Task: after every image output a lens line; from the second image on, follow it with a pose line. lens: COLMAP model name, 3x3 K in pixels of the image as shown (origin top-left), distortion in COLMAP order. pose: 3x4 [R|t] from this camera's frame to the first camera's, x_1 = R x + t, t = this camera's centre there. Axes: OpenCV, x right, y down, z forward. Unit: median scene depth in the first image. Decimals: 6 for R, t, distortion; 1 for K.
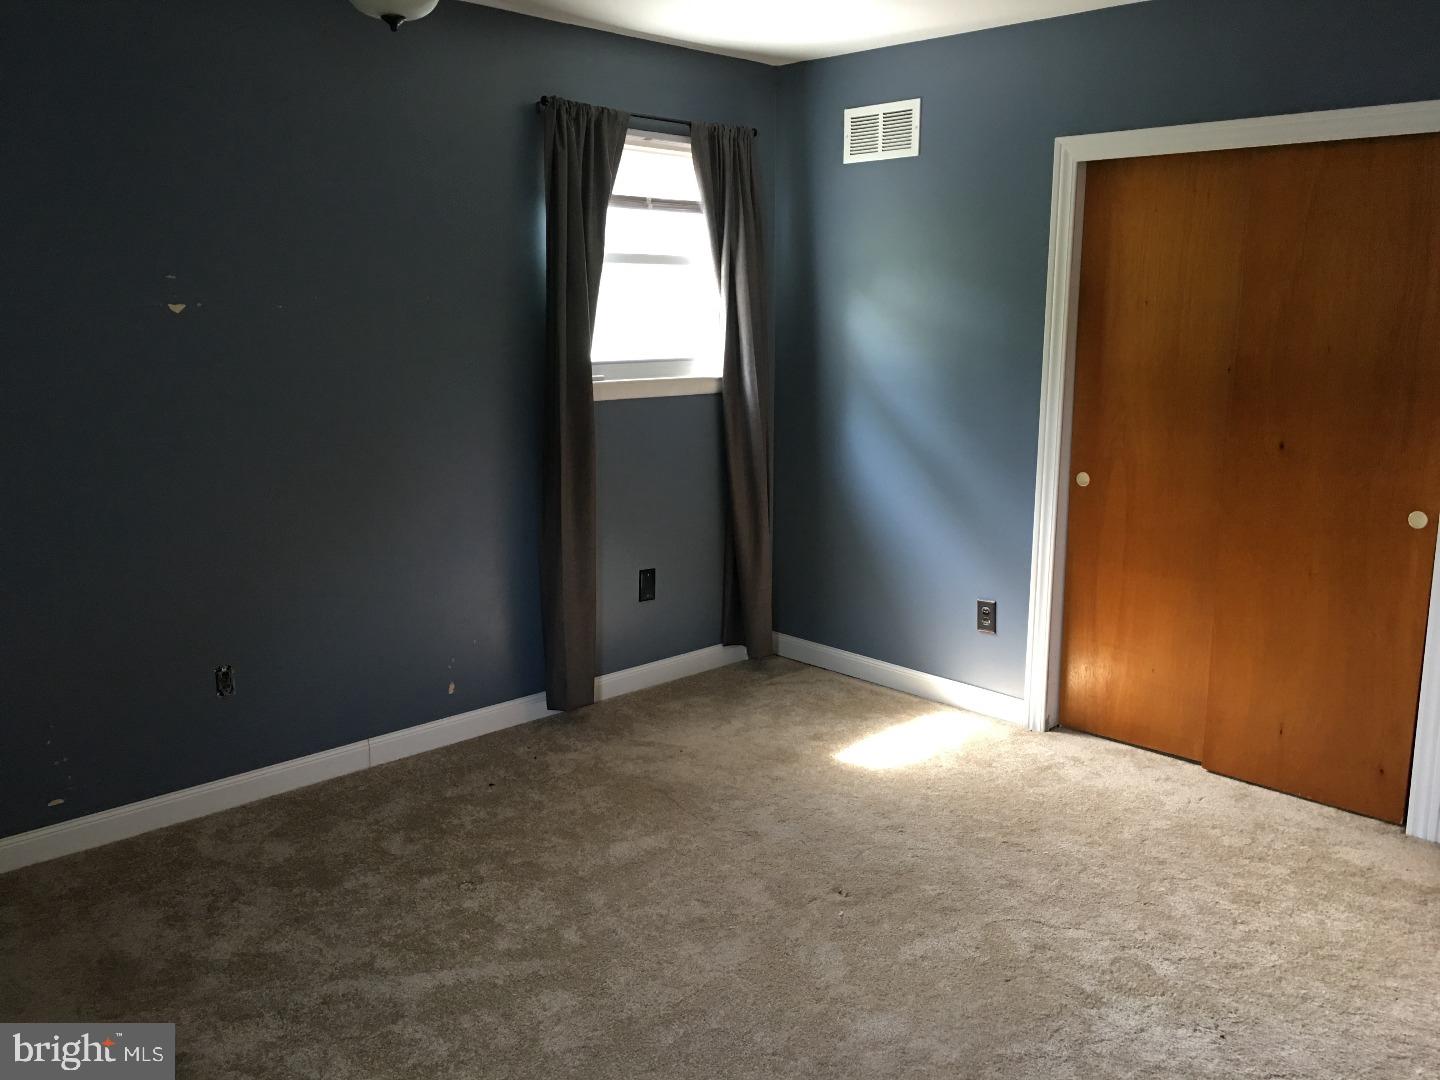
lens RADIAL K [[1240.4, 0, 720.0], [0, 1240.4, 540.0], [0, 0, 1]] dist [0.119942, -0.160631]
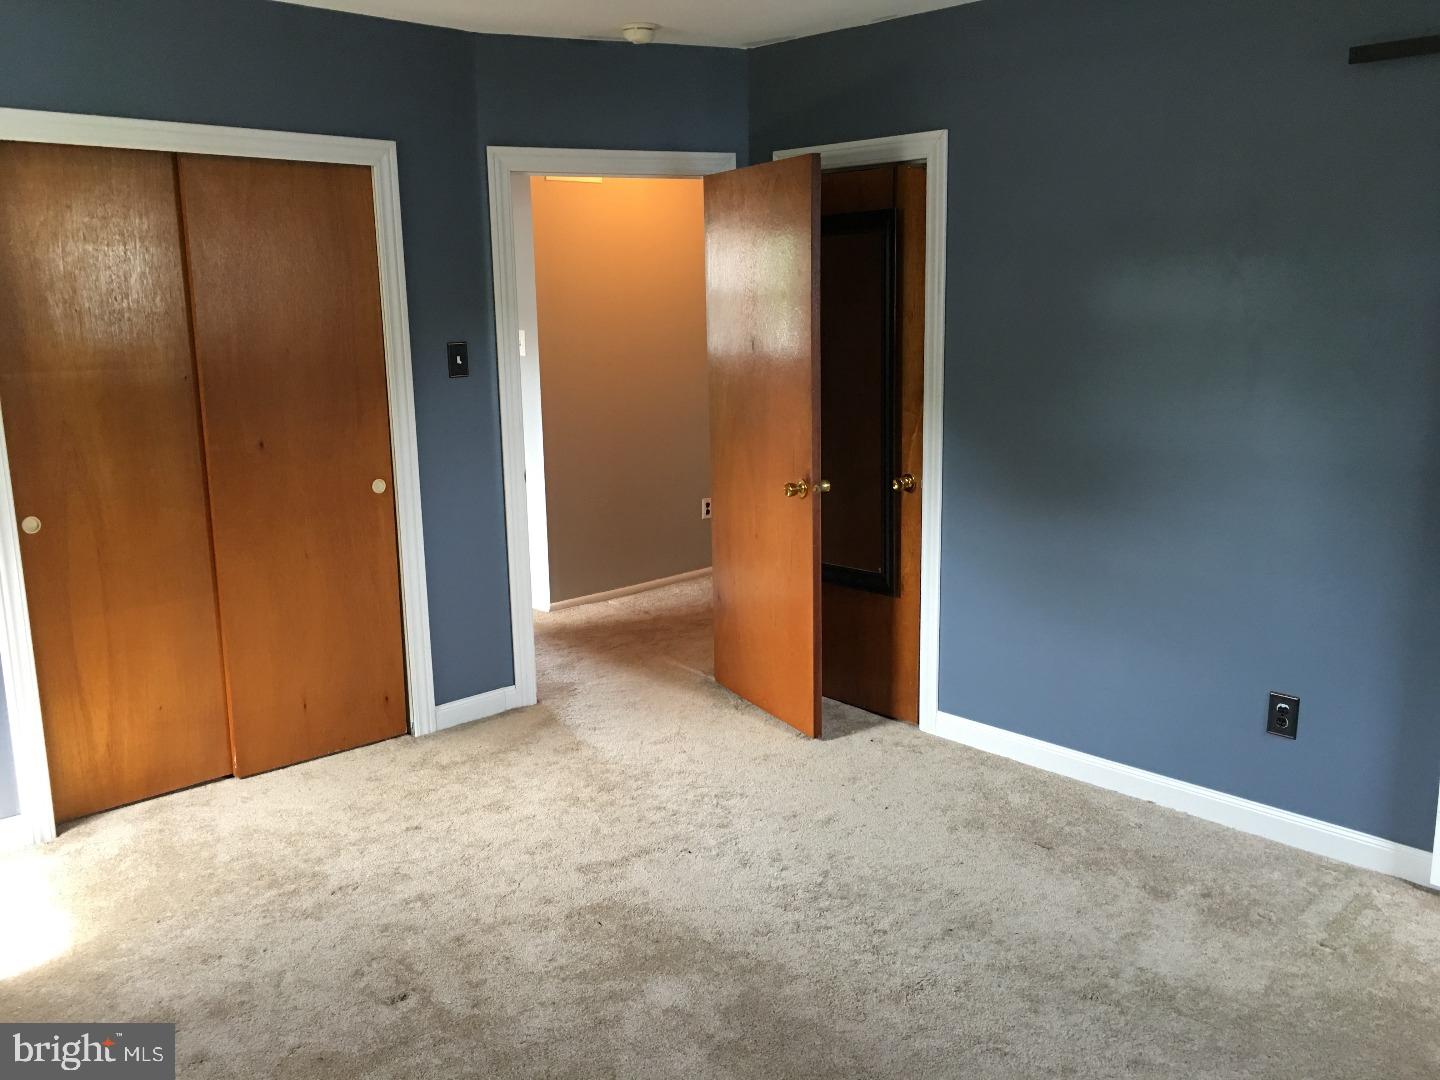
lens RADIAL K [[1240.4, 0, 720.0], [0, 1240.4, 540.0], [0, 0, 1]] dist [0.119942, -0.160631]
pose [[0.027307, -0.200311, 0.979352, -0.608000], [0.199990, 0.961005, 0.190982, -0.126566], [-0.979417, 0.190646, 0.066302, 0.593636]]
